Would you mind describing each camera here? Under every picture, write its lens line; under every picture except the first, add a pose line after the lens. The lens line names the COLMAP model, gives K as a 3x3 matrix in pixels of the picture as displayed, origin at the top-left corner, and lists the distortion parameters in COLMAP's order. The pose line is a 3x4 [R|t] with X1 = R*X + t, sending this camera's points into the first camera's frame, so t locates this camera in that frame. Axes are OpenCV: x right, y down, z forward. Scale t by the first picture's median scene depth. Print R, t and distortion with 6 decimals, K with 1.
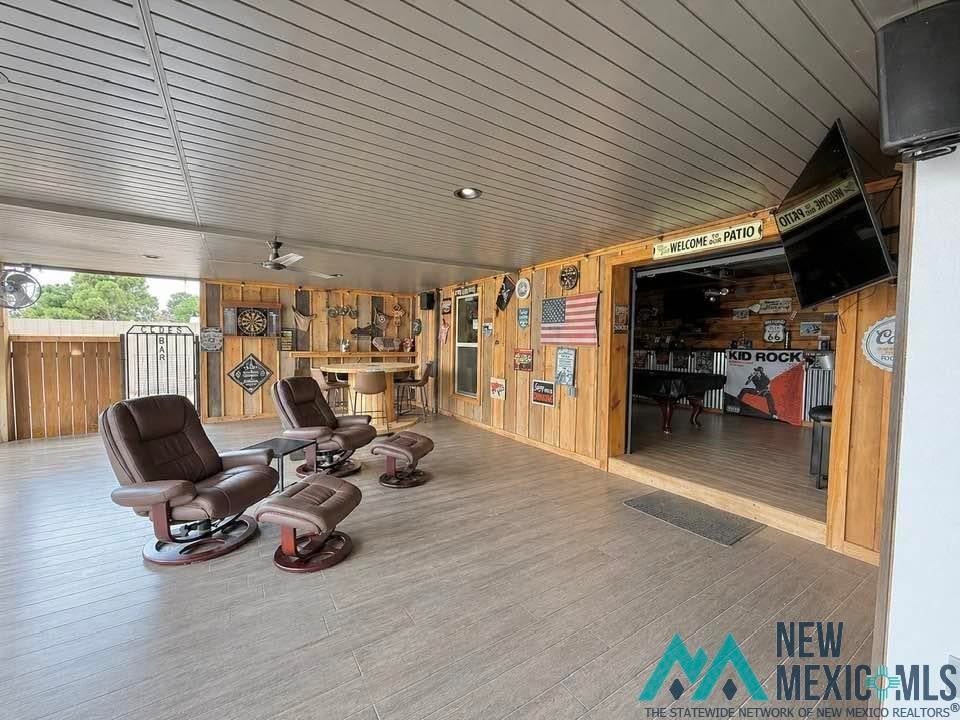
lens RADIAL K [[387.6, 0, 481.1], [0, 387.6, 352.4], [0, 0, 1]] dist [0.004288, -0.000465]
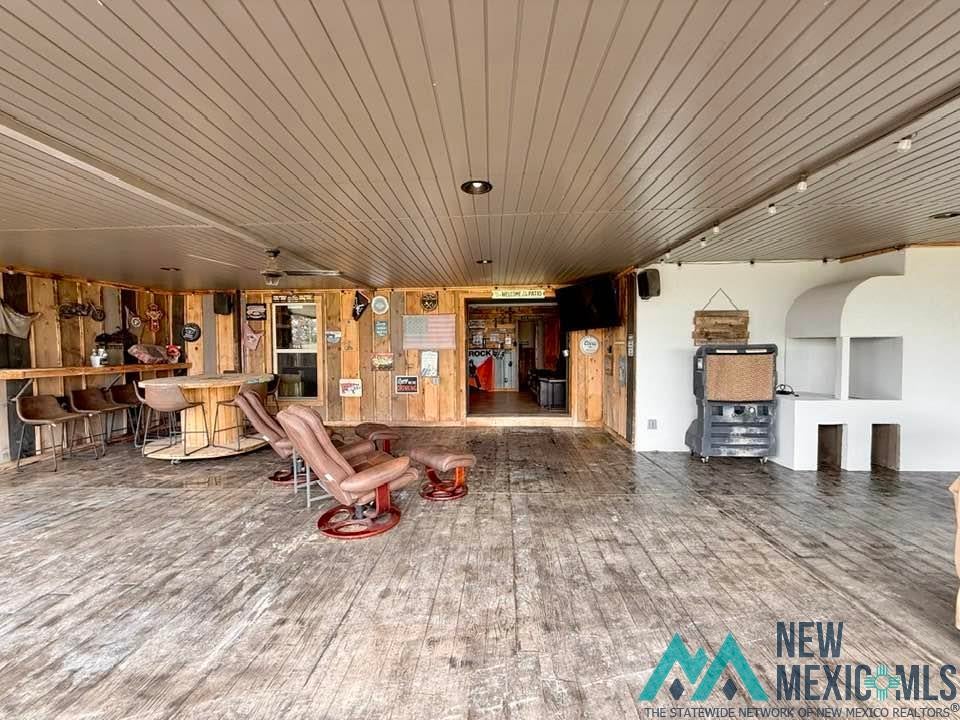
lens RADIAL K [[387.6, 0, 480.6], [0, 387.6, 362.0], [0, 0, 1]] dist [0.004288, -0.000465]
pose [[0.606612, -0.050562, 0.793389, -0.661109], [0.036967, 0.998690, 0.035382, -0.011276], [-0.794138, 0.007866, 0.607686, -0.018173]]
